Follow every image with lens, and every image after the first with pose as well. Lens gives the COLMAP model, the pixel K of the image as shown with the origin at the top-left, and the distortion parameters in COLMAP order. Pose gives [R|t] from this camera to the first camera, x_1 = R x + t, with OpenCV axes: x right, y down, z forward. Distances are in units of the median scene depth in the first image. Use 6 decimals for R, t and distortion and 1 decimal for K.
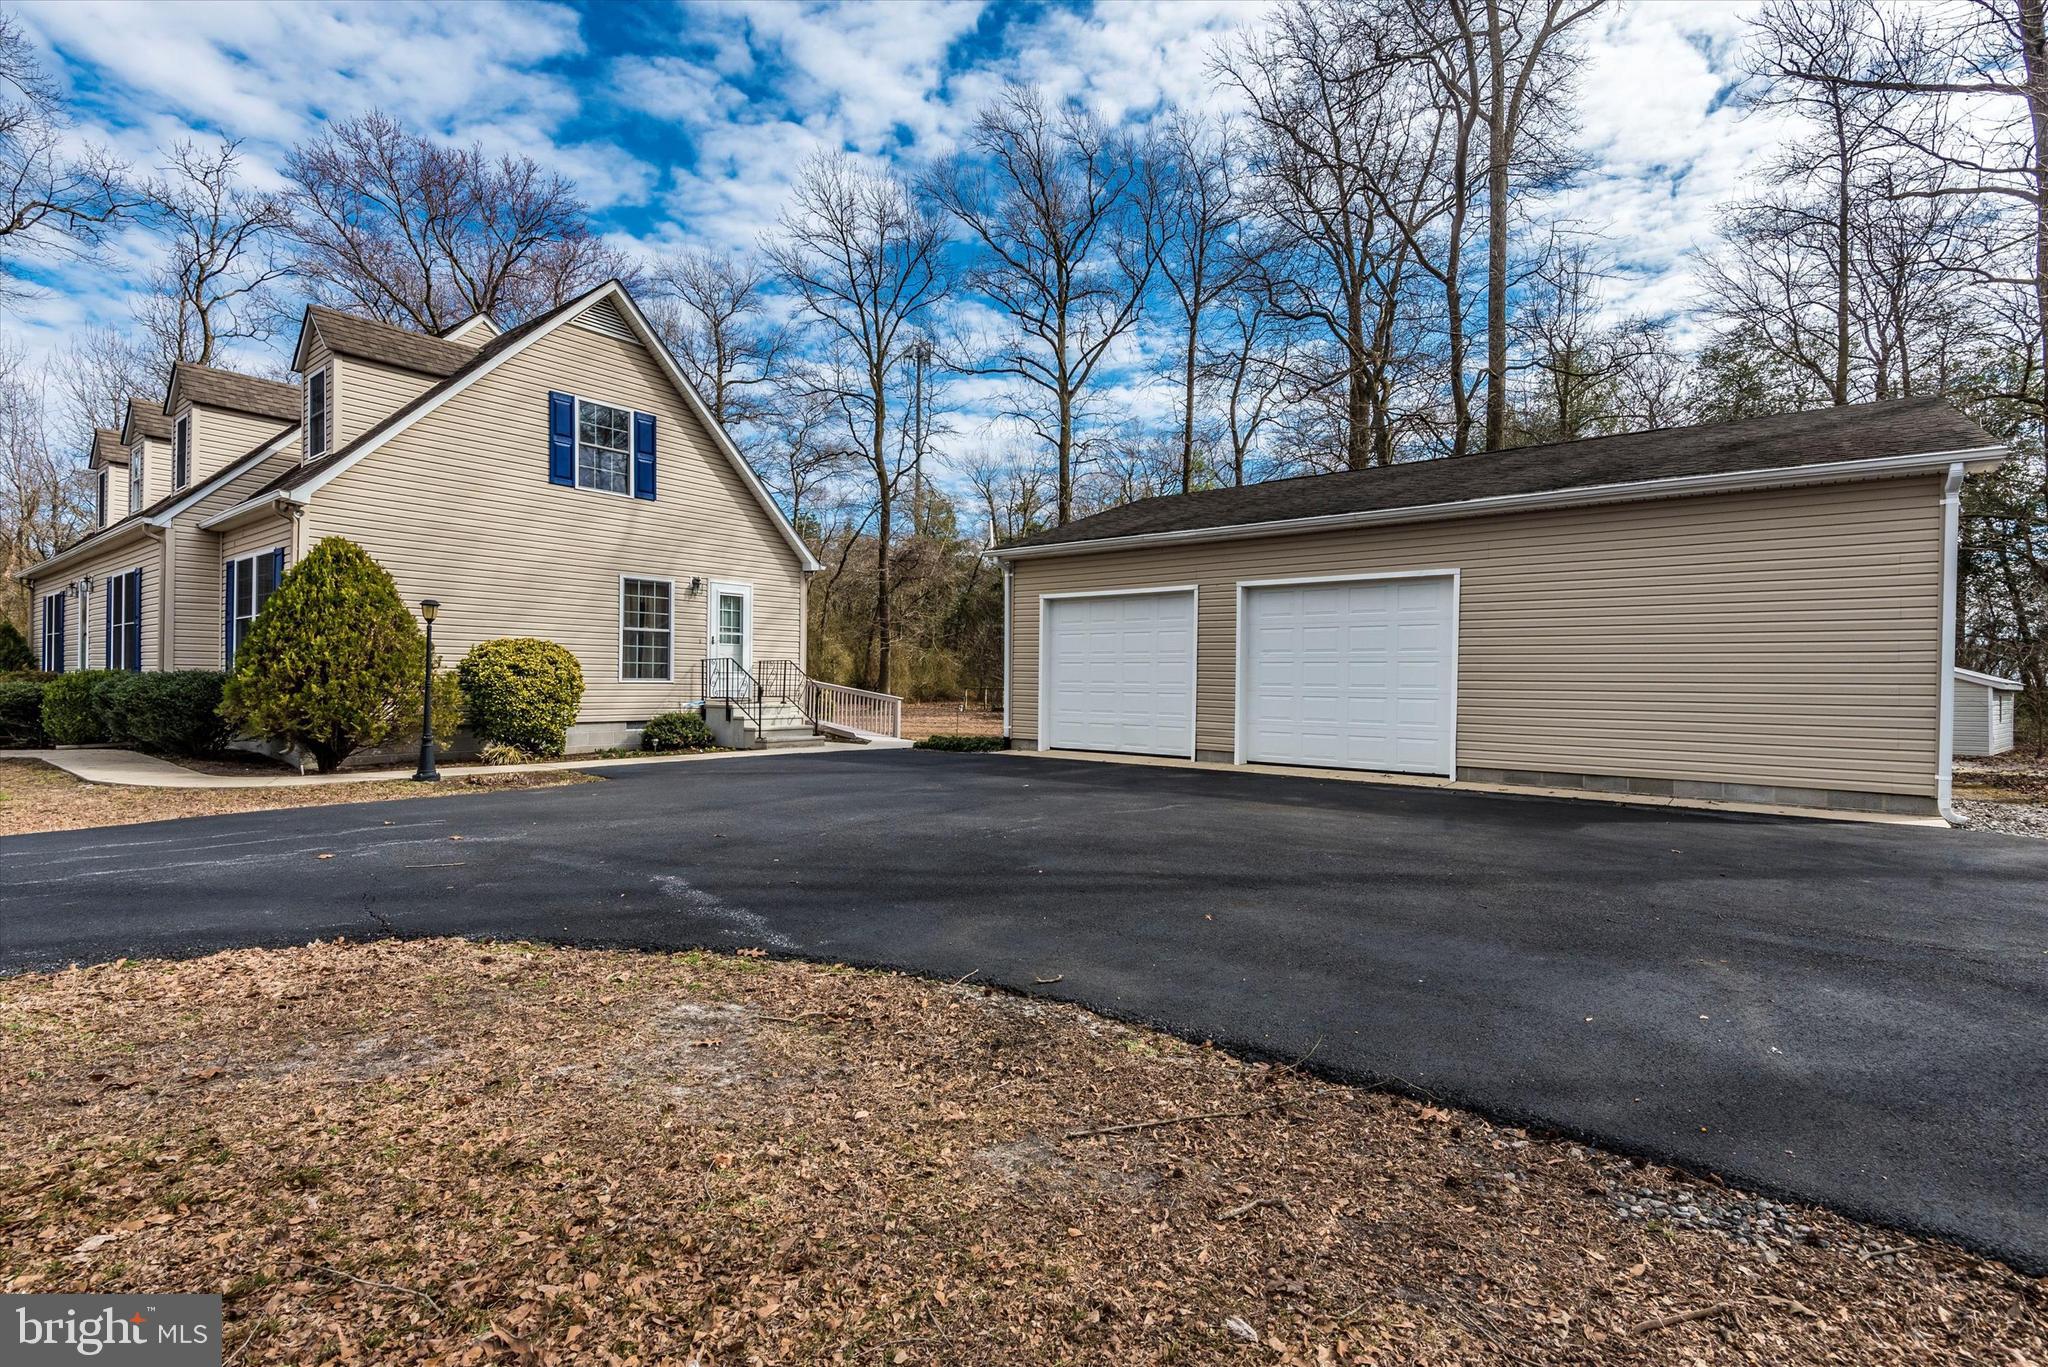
lens RADIAL K [[930.1, 0, 1028.8], [0, 930.1, 685.4], [0, 0, 1]] dist [0.004779, 0.000109]
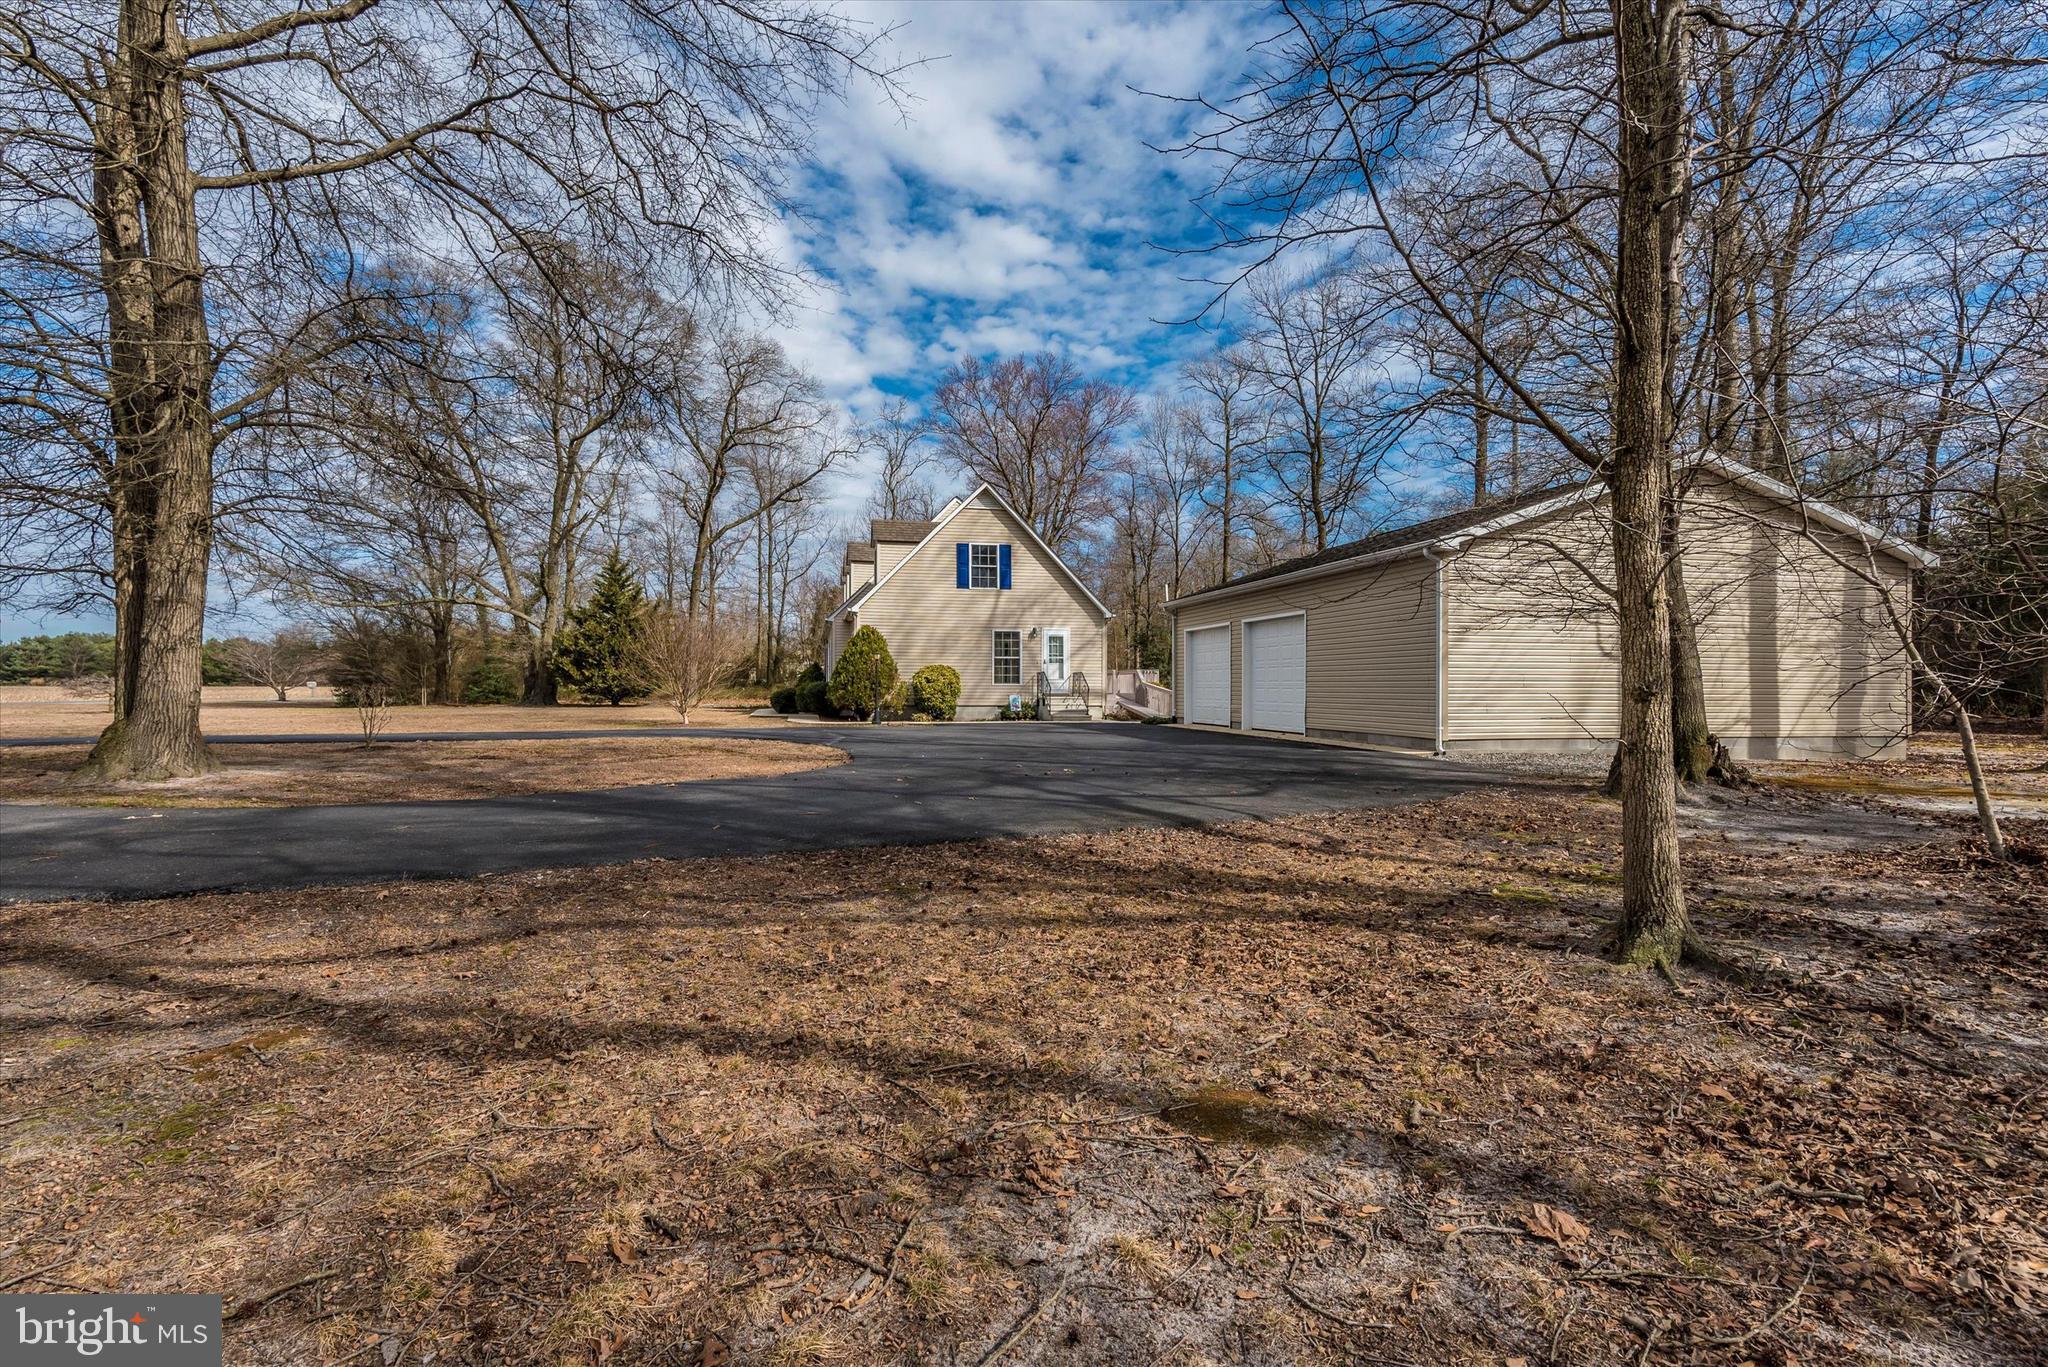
lens RADIAL K [[930.1, 0, 1020.5], [0, 930.1, 684.5], [0, 0, 1]] dist [0.004779, 0.000109]
pose [[0.785699, -0.010933, -0.618512, 0.784107], [0.005181, 0.999925, -0.011093, 0.015770], [0.618587, 0.005511, 0.785697, -0.471039]]
